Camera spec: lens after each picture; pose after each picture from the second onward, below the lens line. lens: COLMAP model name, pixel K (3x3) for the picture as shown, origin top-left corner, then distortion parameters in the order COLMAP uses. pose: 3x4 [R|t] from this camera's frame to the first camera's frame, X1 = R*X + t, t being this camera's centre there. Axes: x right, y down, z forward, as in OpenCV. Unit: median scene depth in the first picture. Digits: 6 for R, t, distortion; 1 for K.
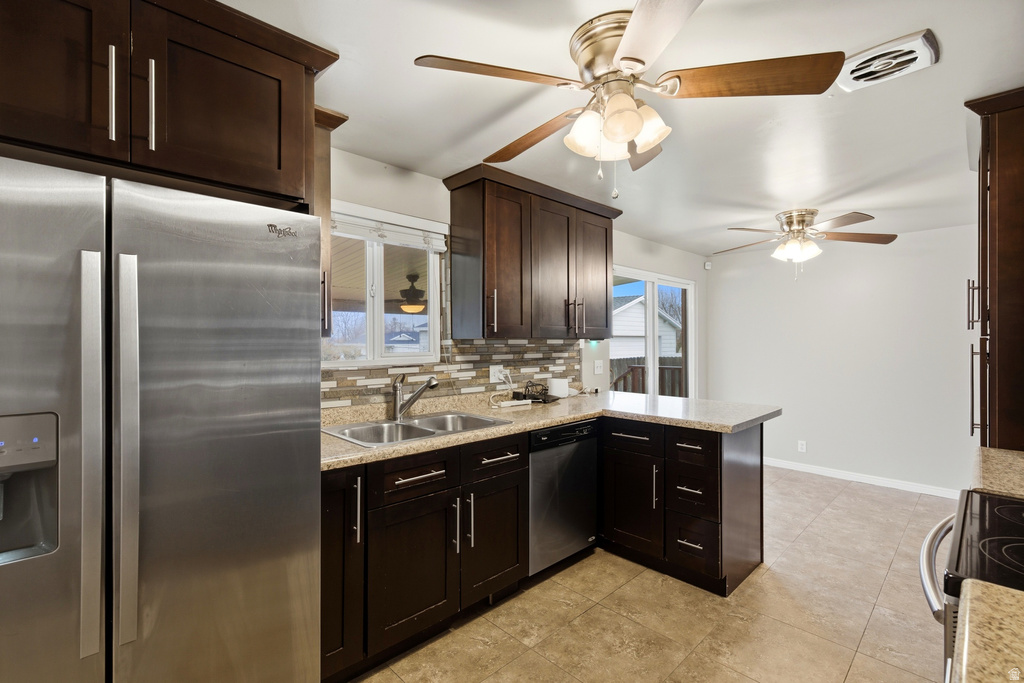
lens RADIAL K [[468.7, 0, 513.0], [0, 468.7, 339.7], [0, 0, 1]] dist [0.004363, 0.000021]
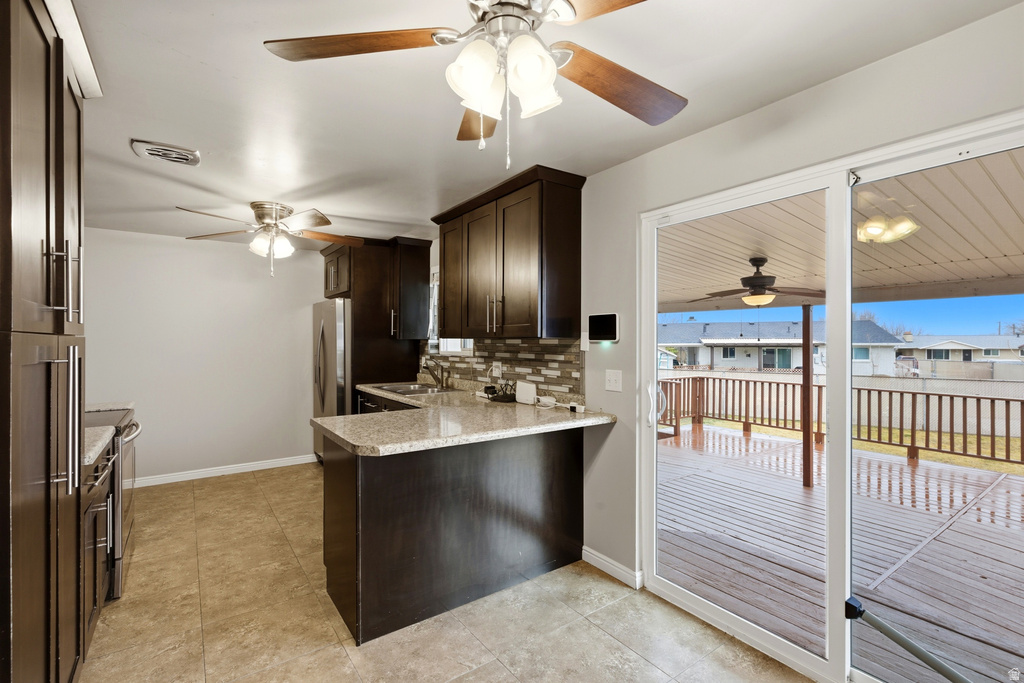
lens RADIAL K [[468.7, 0, 516.5], [0, 468.7, 338.7], [0, 0, 1]] dist [0.004363, 0.000021]
pose [[-0.166325, -0.000222, -0.986071, 1.033418], [0.004800, 0.999988, -0.001035, -0.000678], [0.986059, -0.004905, -0.166322, 1.168325]]
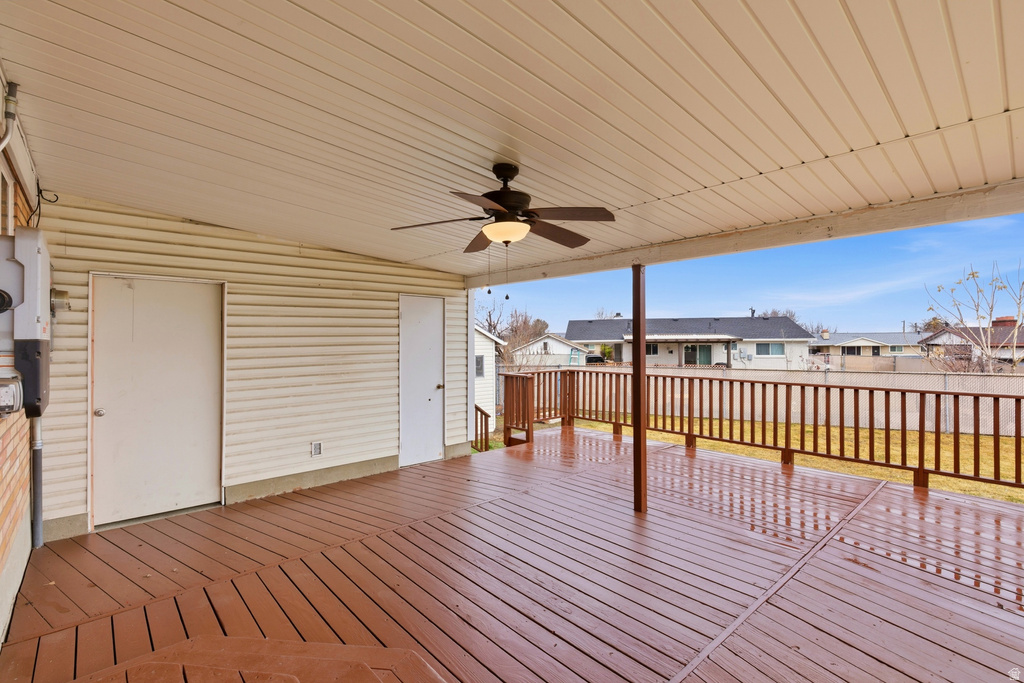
lens RADIAL K [[468.7, 0, 522.6], [0, 468.7, 340.4], [0, 0, 1]] dist [0.004363, 0.000021]
pose [[-0.053345, 0.000580, -0.998576, 0.449931], [0.009852, 0.999951, 0.000054, 0.078347], [0.998528, -0.009835, -0.053349, 1.679902]]
